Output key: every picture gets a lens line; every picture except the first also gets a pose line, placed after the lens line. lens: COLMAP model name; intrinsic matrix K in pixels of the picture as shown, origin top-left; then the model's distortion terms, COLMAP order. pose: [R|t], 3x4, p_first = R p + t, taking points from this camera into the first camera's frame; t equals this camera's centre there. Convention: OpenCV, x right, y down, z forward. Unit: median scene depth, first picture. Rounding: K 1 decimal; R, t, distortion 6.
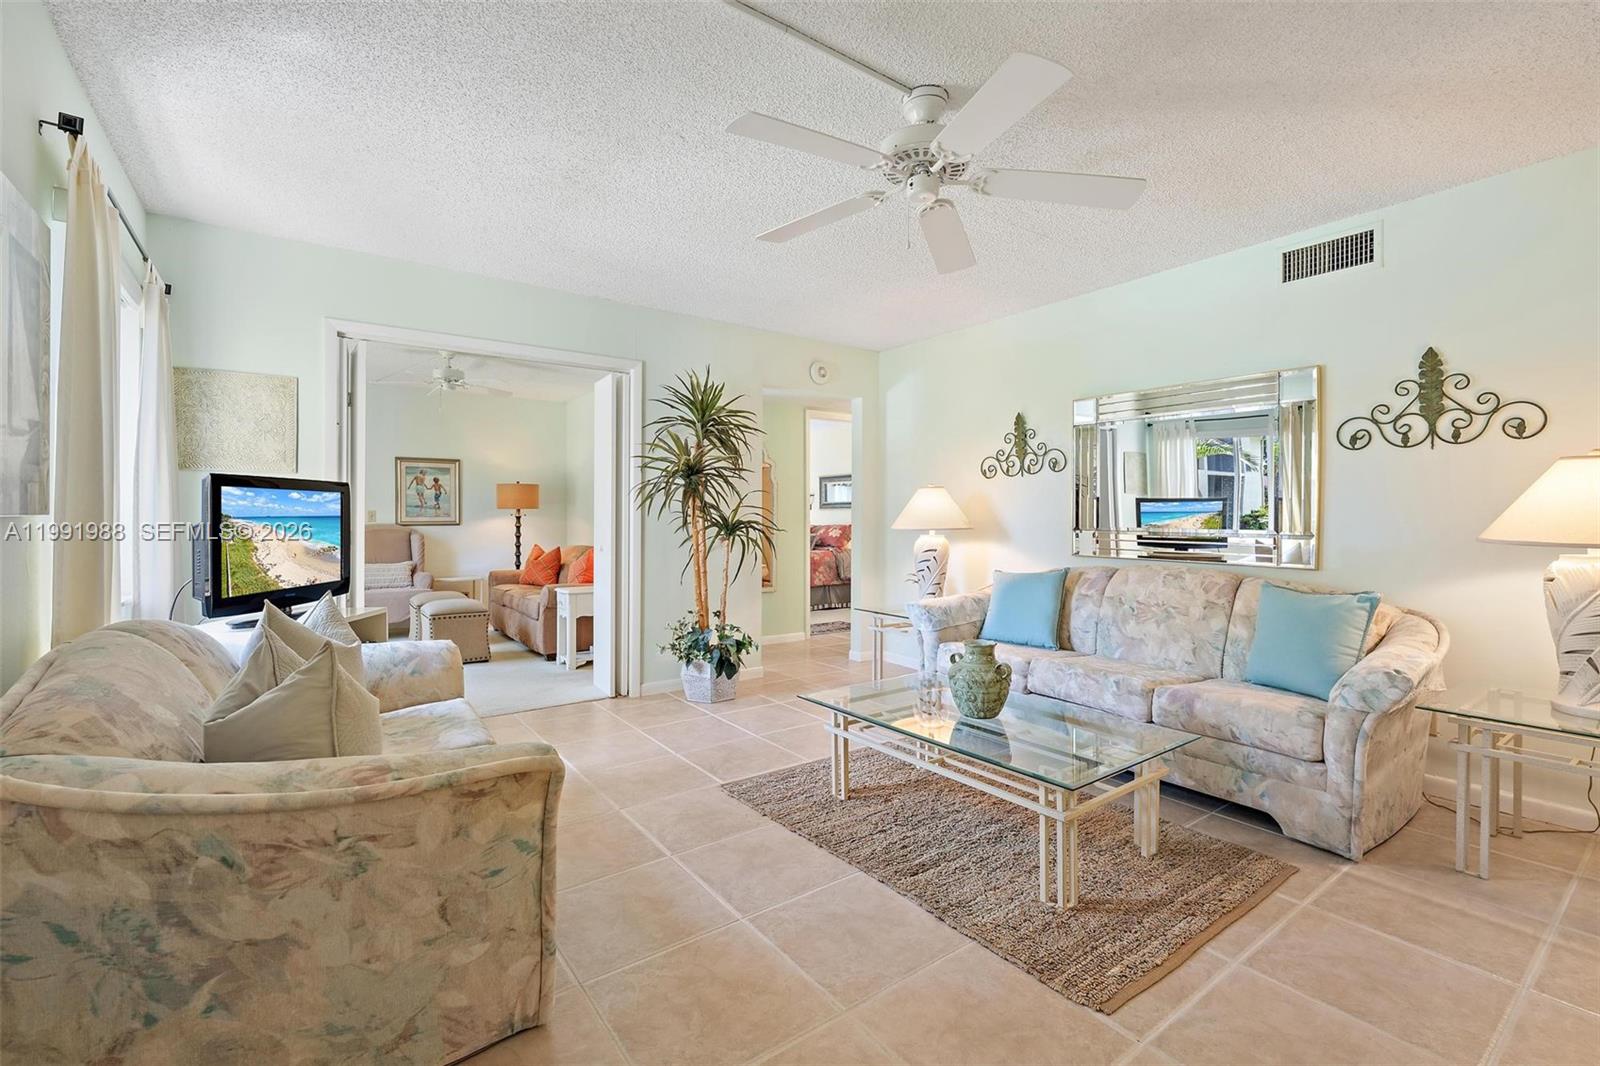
lens RADIAL K [[696.6, 0, 798.3], [0, 696.6, 520.2], [0, 0, 1]] dist [-0.004037, 0.000352]
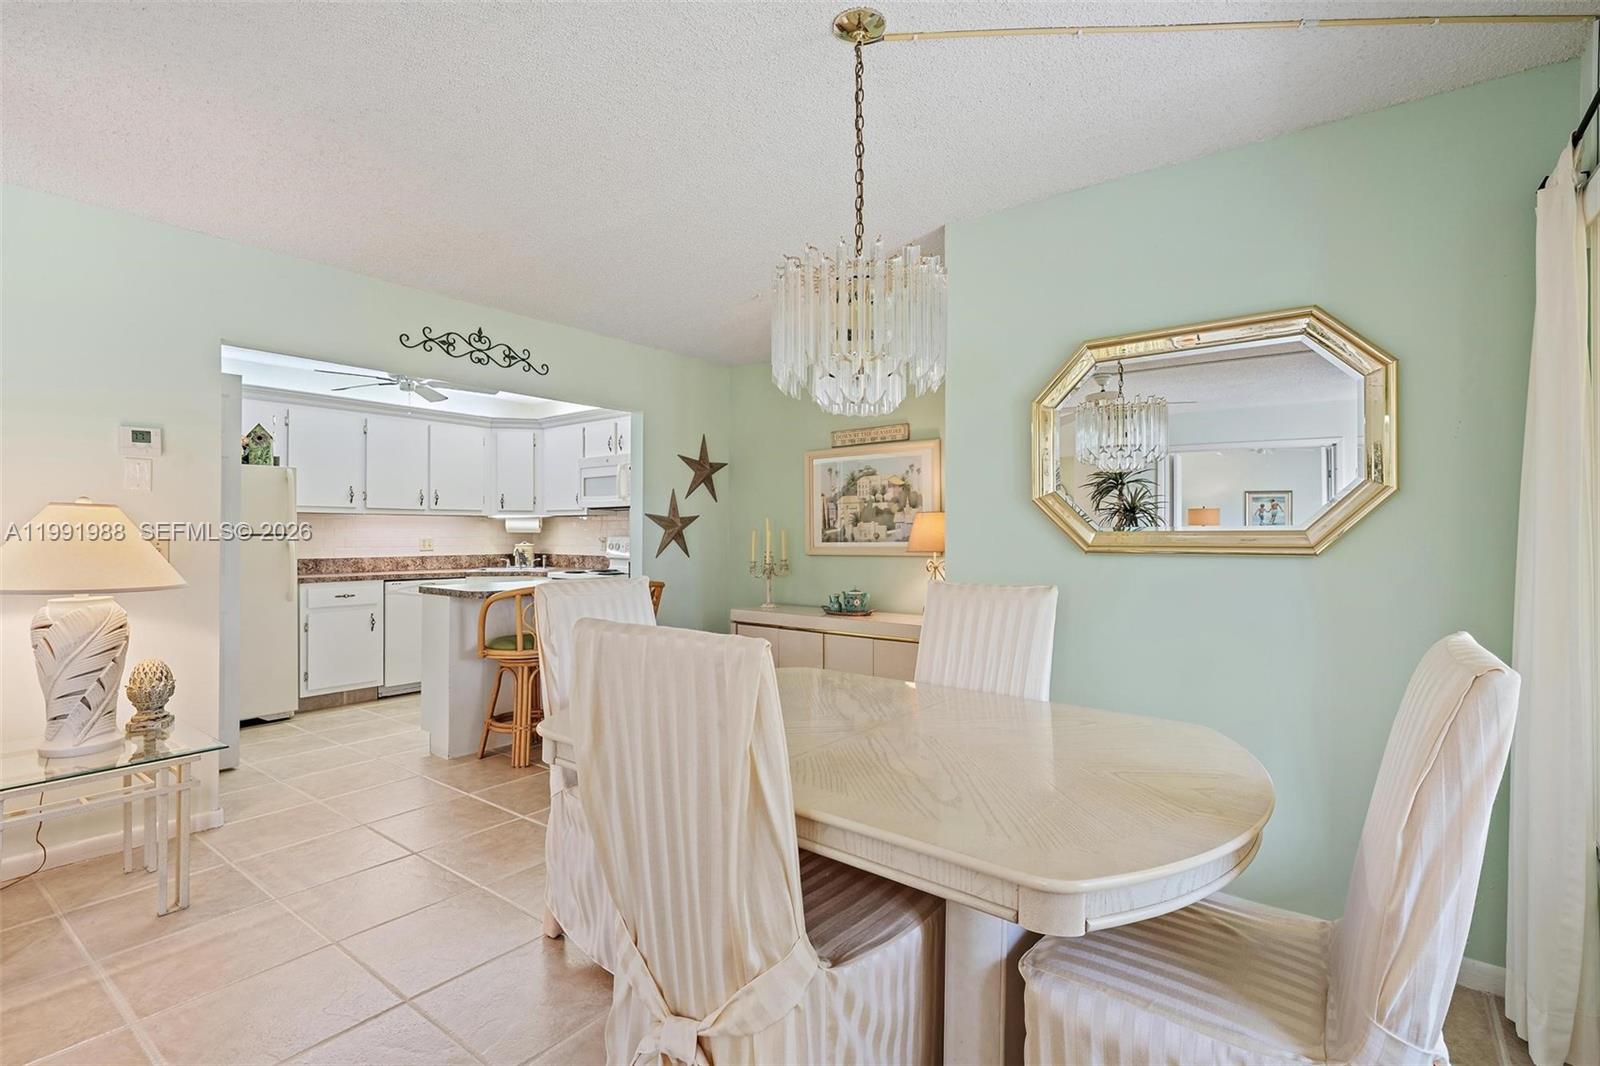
lens RADIAL K [[760.9, 0, 804.4], [0, 760.9, 525.0], [0, 0, 1]] dist [0.000558, 0.000084]
pose [[-0.286177, 0.008500, 0.958139, -0.130156], [-0.003025, 0.999948, -0.009774, -0.025700], [-0.958172, -0.005696, -0.286137, 0.135489]]
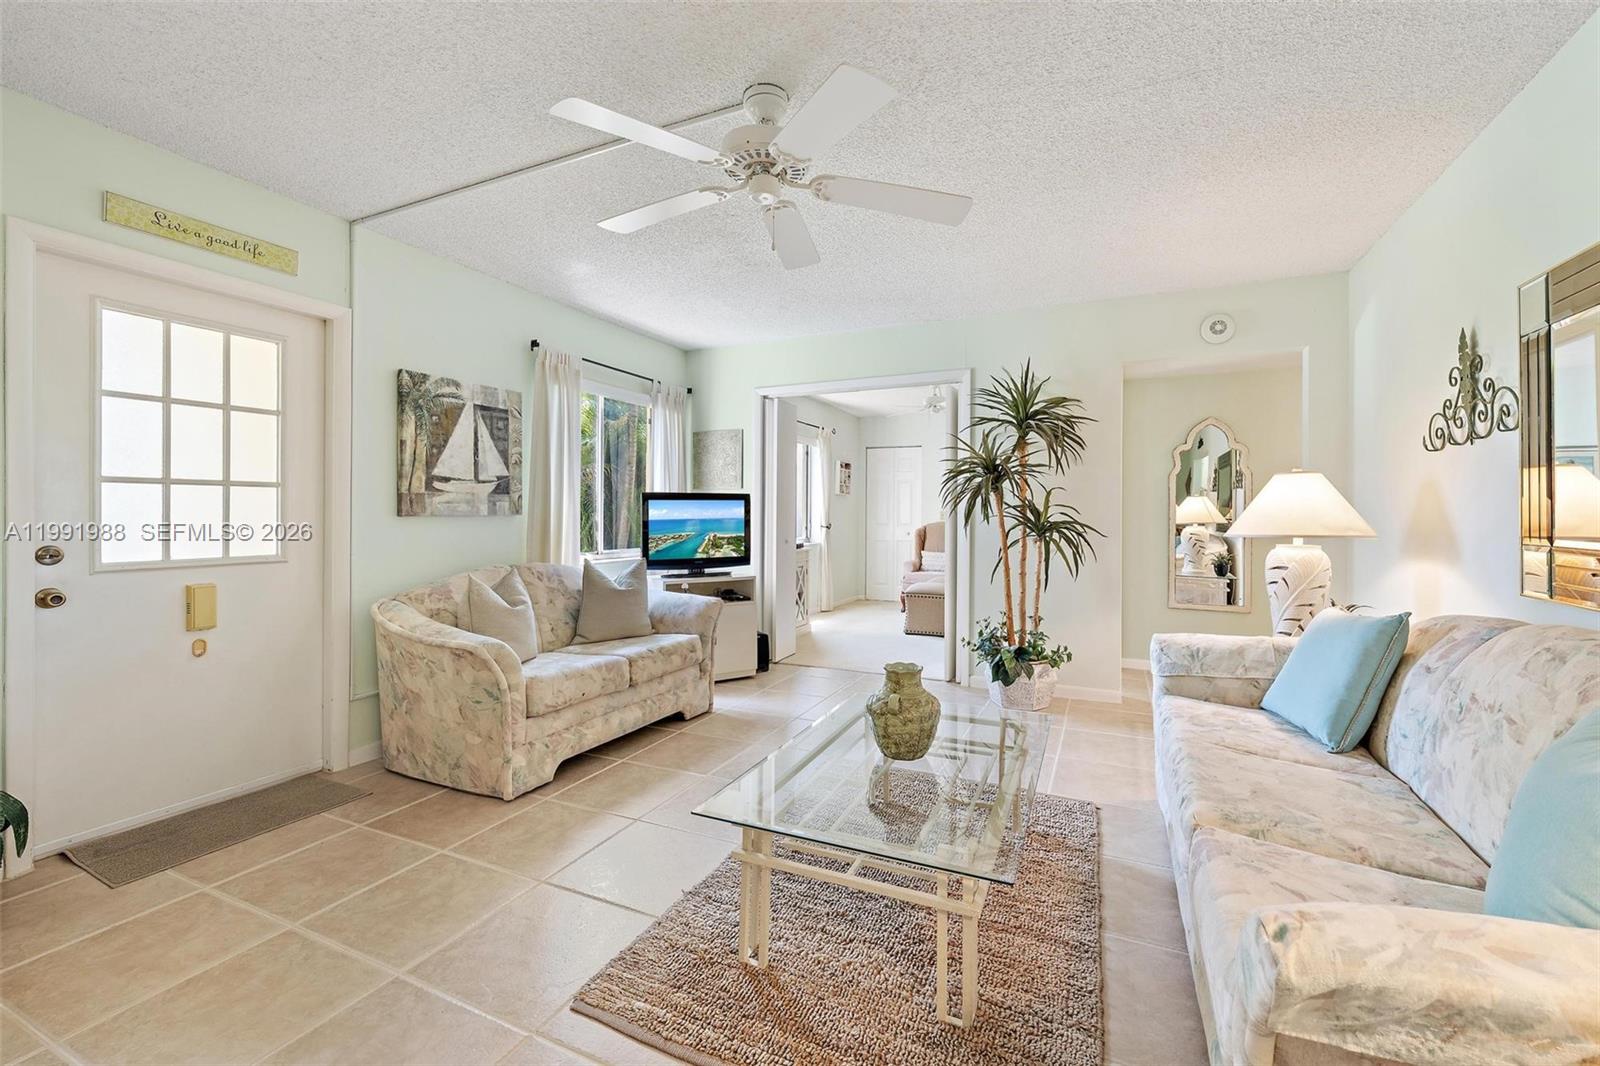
lens RADIAL K [[657.6, 0, 804.1], [0, 657.6, 515.4], [0, 0, 1]] dist [0.003296, -0.000075]
pose [[0.486050, 0.001943, -0.873929, 0.526145], [-0.006106, 0.999981, -0.001172, -0.003507], [0.873910, 0.005906, 0.486052, 0.299051]]
